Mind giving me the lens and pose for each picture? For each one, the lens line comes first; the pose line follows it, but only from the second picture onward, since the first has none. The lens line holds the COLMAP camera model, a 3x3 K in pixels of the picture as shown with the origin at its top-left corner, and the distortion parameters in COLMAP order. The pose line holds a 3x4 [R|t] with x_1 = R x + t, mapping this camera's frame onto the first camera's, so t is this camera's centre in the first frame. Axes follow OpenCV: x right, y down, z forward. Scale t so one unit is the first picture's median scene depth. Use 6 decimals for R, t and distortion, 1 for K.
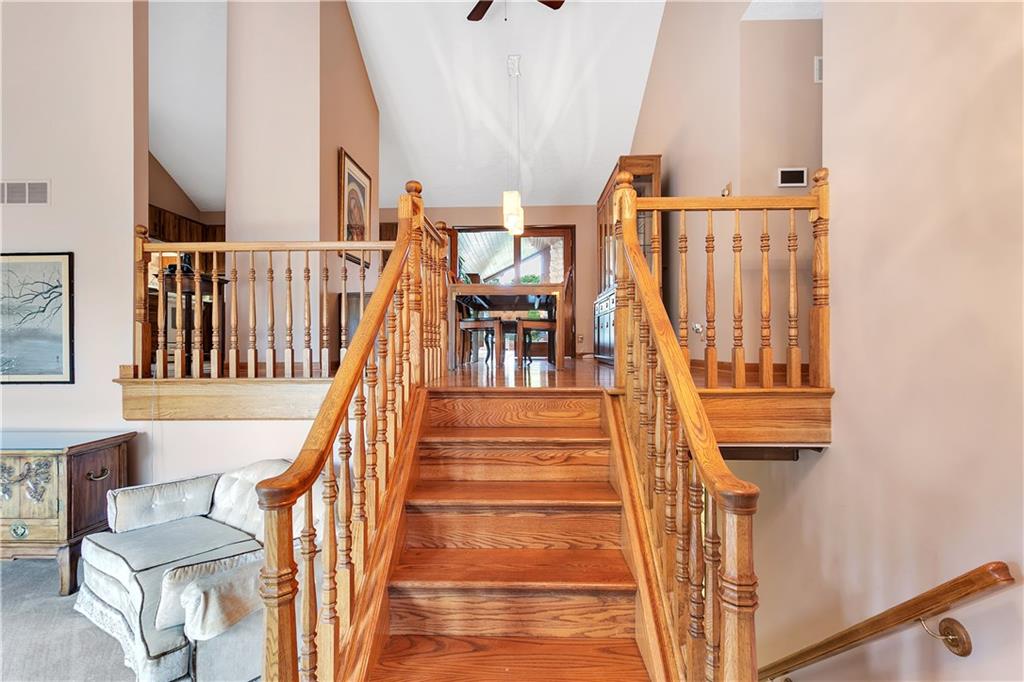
lens RADIAL K [[488.4, 0, 512.2], [0, 488.4, 343.8], [0, 0, 1]] dist [0.000783, -0.000344]
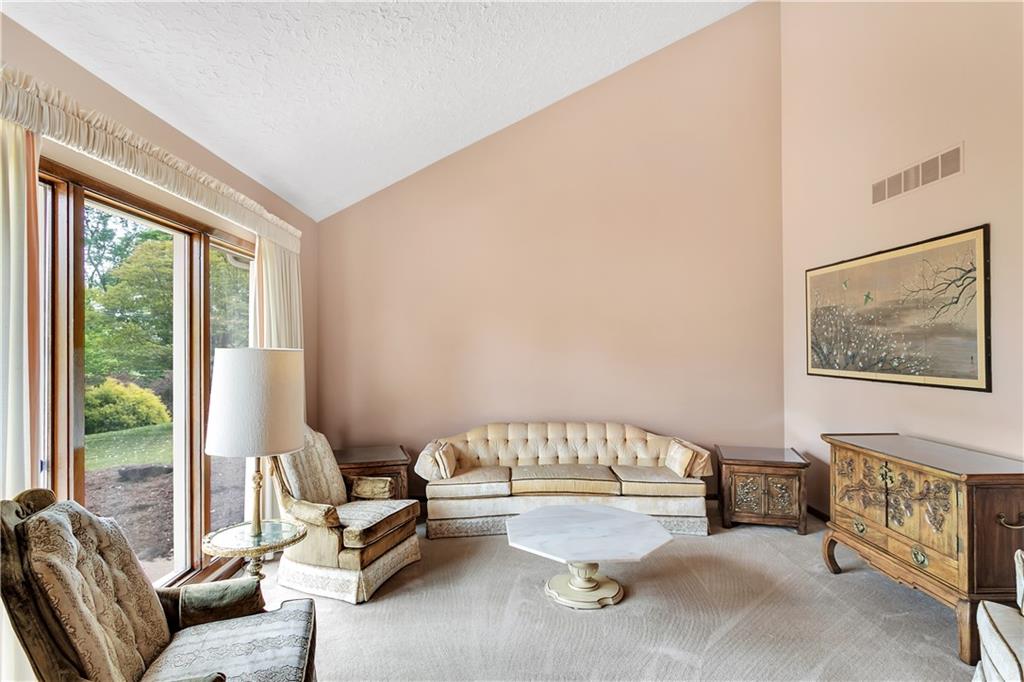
lens RADIAL K [[543.7, 0, 508.2], [0, 543.7, 342.2], [0, 0, 1]] dist [-0.003806, -0.000143]
pose [[0.037218, -0.002741, -0.999303, -0.070100], [0.002908, 0.999992, -0.002634, 0.002181], [0.999303, -0.002808, 0.037226, 0.222148]]
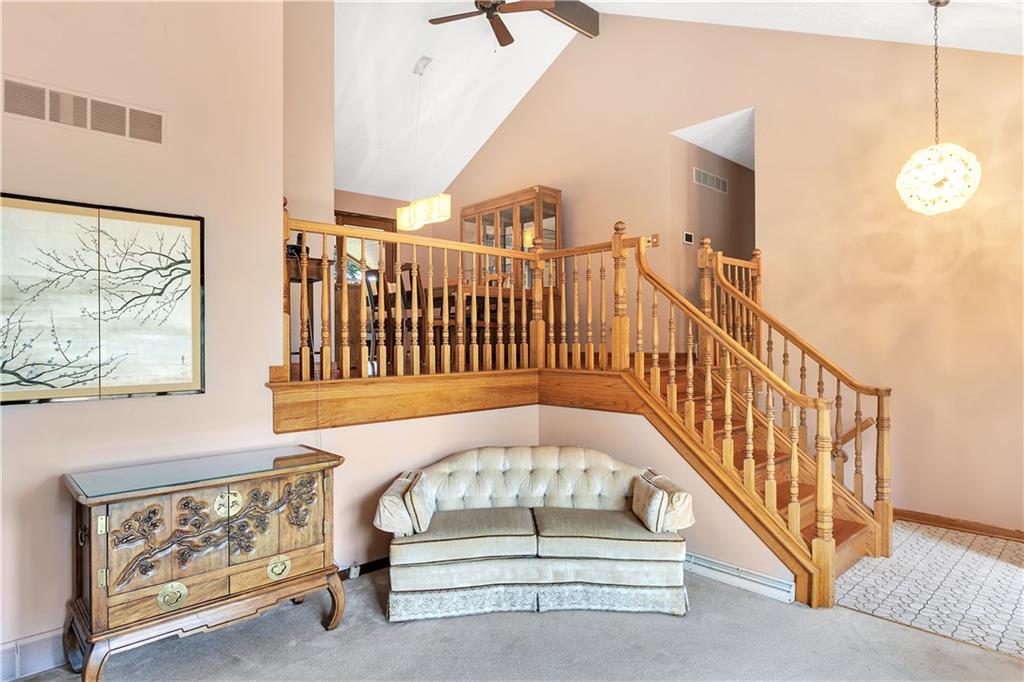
lens RADIAL K [[593.0, 0, 514.7], [0, 593.0, 345.8], [0, 0, 1]] dist [-0.025253, -0.000037]
pose [[0.703314, -0.005490, 0.710858, -1.336087], [0.005688, 0.999982, 0.002096, 0.011321], [-0.710857, 0.002569, 0.703332, 0.030147]]
